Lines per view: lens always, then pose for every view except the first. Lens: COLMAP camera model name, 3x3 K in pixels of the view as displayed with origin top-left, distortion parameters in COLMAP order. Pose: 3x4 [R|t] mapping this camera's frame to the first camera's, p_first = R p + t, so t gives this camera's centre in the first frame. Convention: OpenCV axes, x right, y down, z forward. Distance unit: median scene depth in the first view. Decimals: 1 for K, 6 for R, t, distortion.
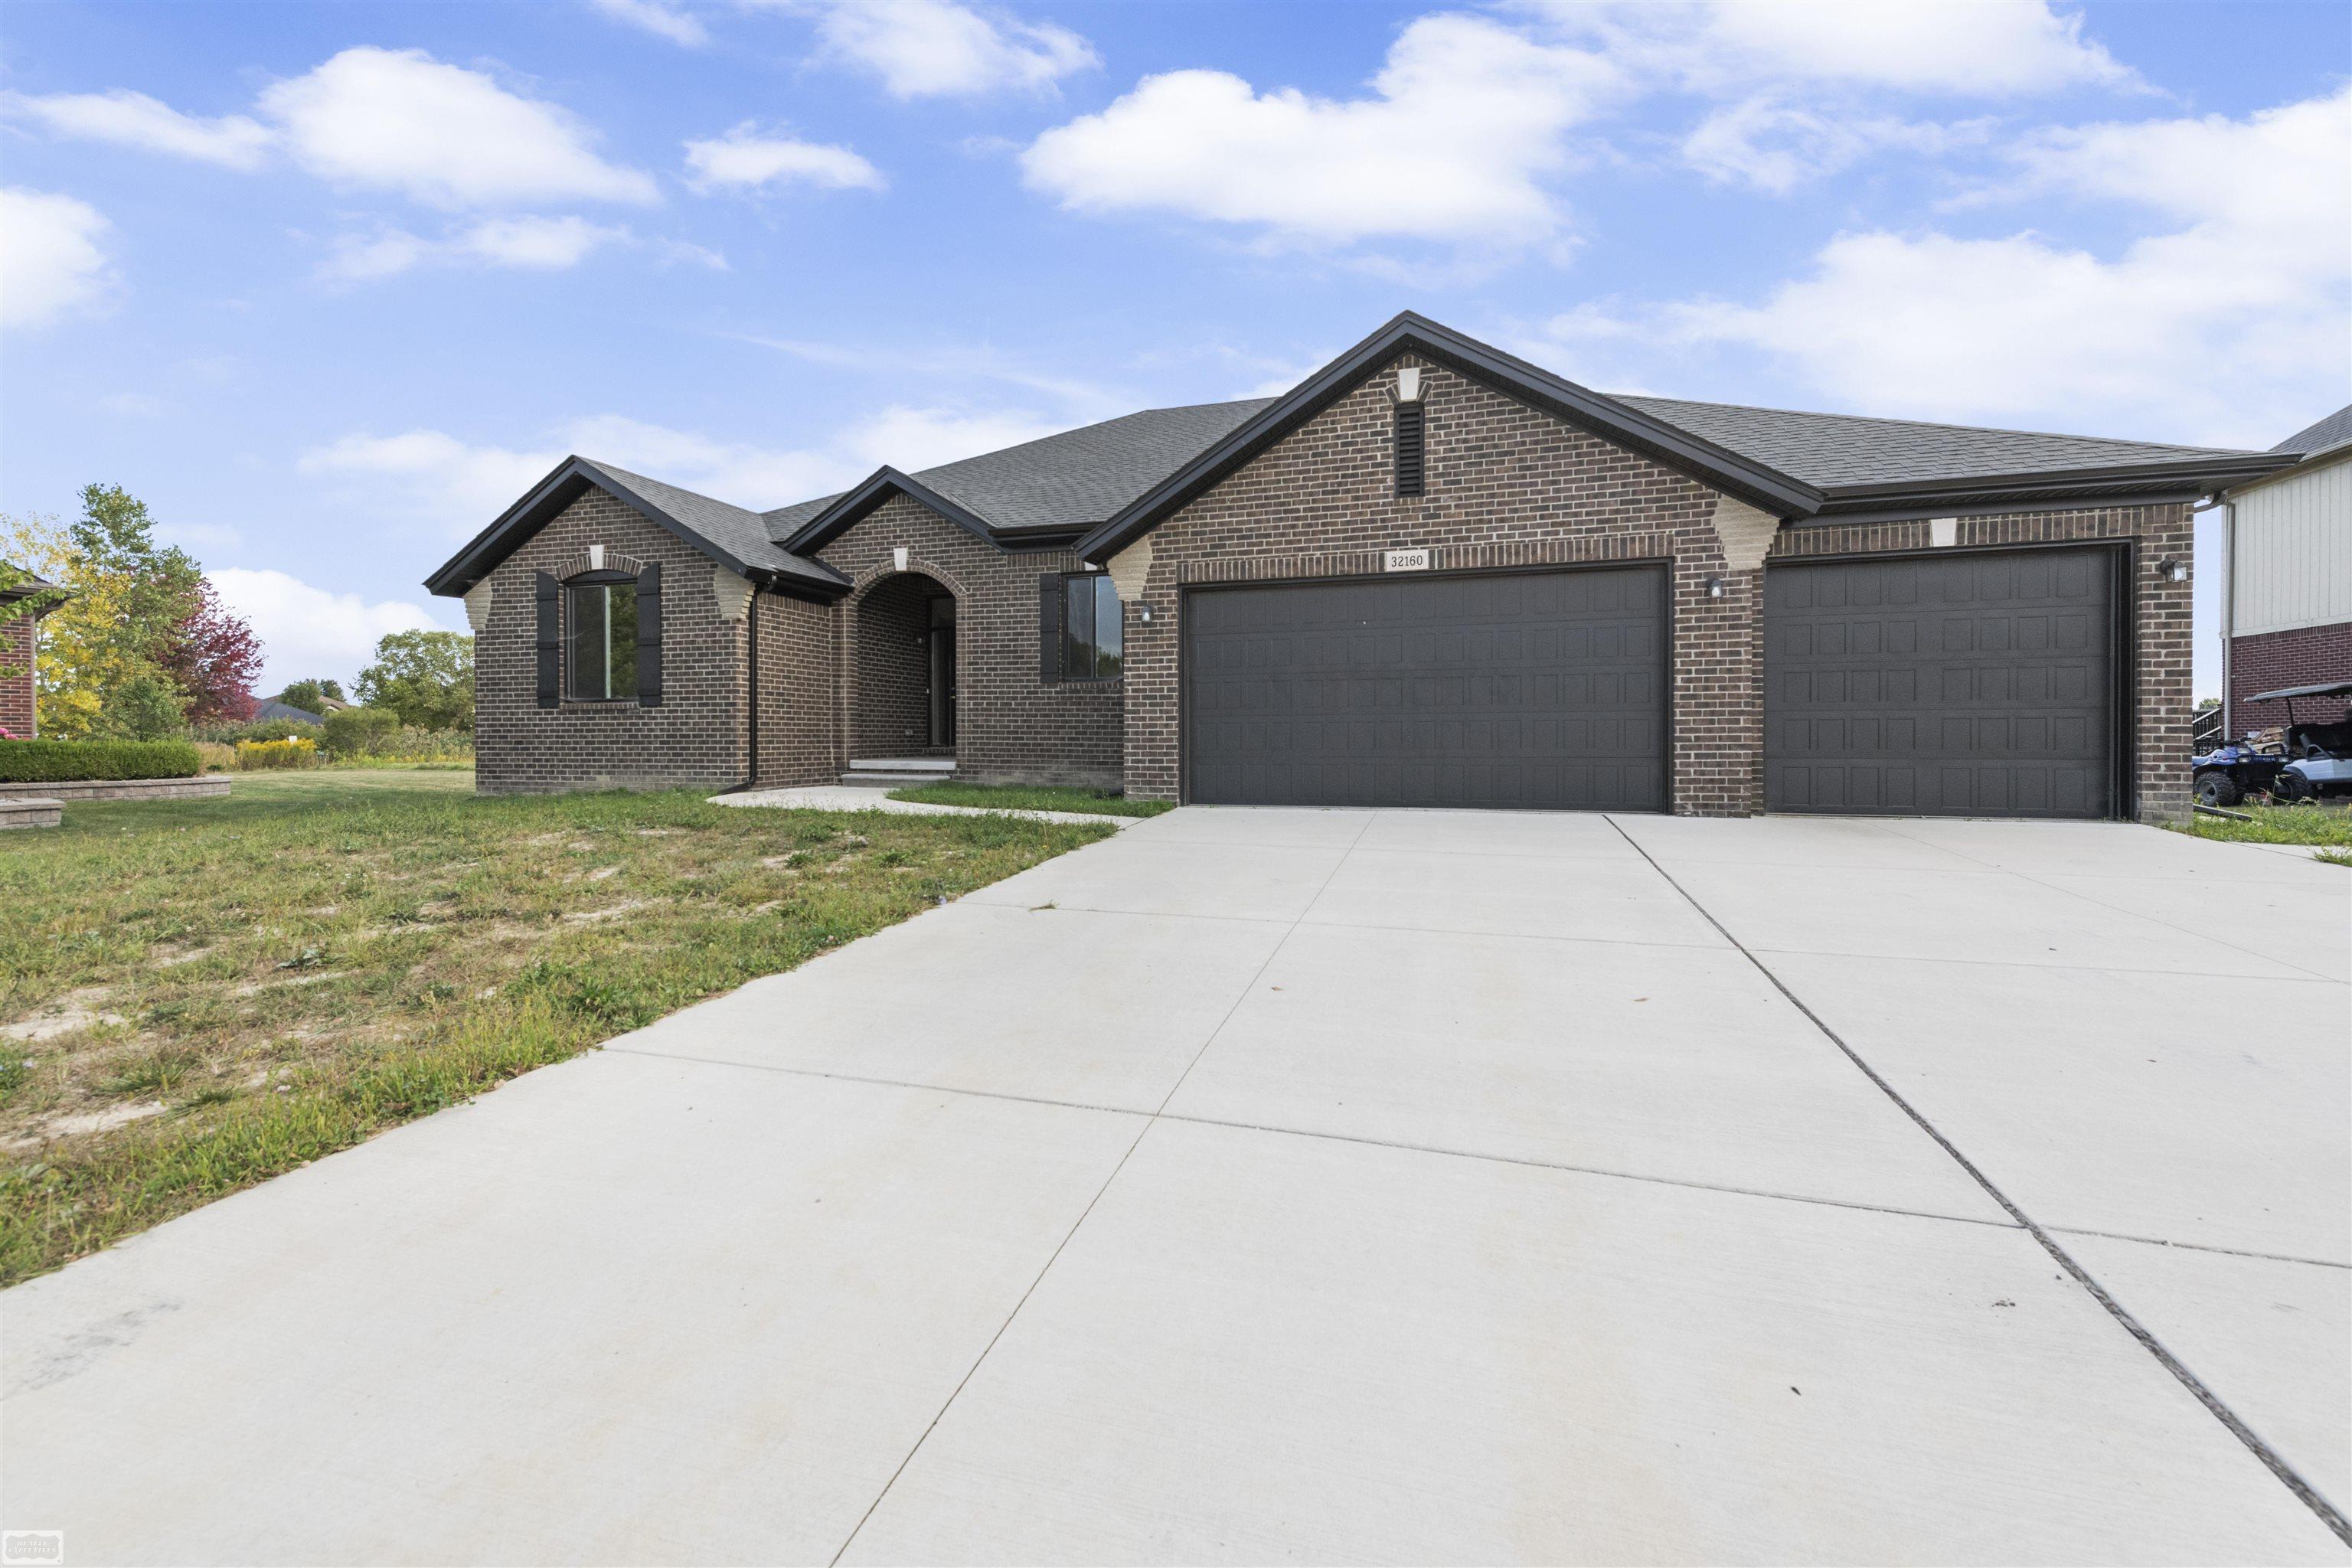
lens RADIAL K [[955.5, 0, 1180.5], [0, 955.5, 769.5], [0, 0, 1]] dist [0.021137, 0.000781]
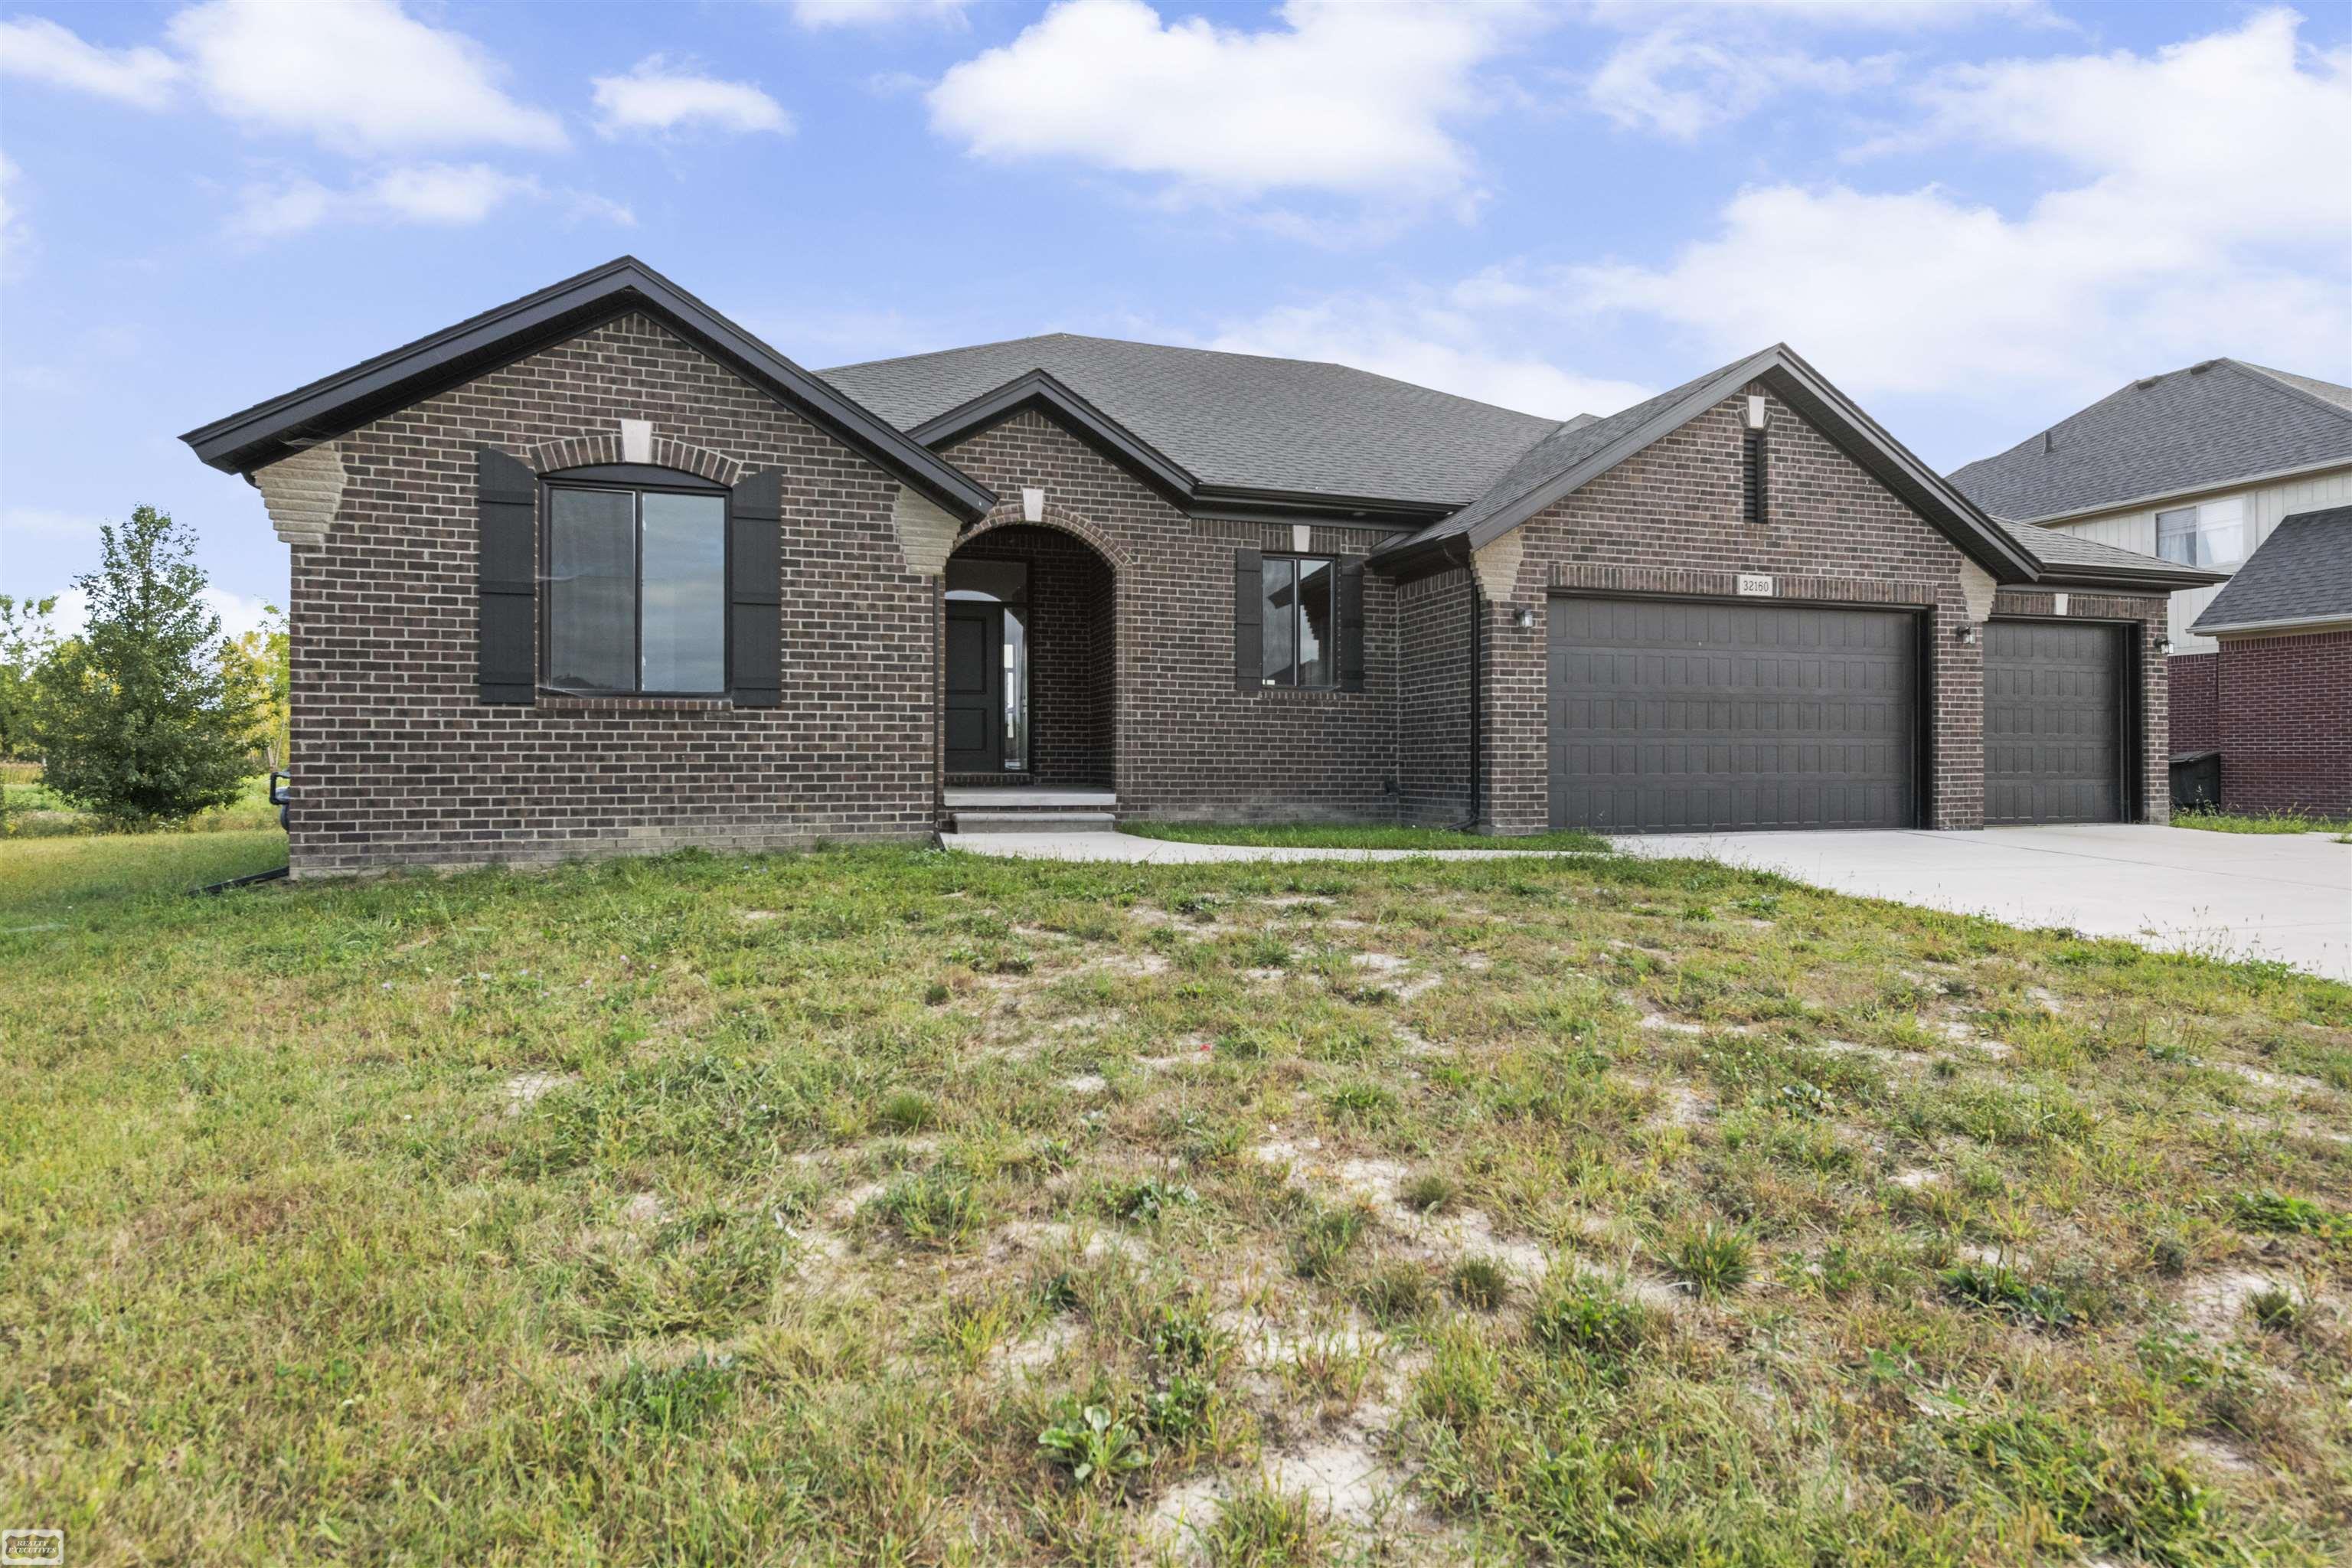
lens RADIAL K [[1197.3, 0, 1174.9], [0, 1197.3, 780.9], [0, 0, 1]] dist [0.017893, 0.000093]
pose [[0.818234, -0.008302, 0.574826, -0.945681], [0.017397, 0.999795, -0.010323, -0.010374], [-0.574622, 0.018447, 0.818211, 0.306586]]
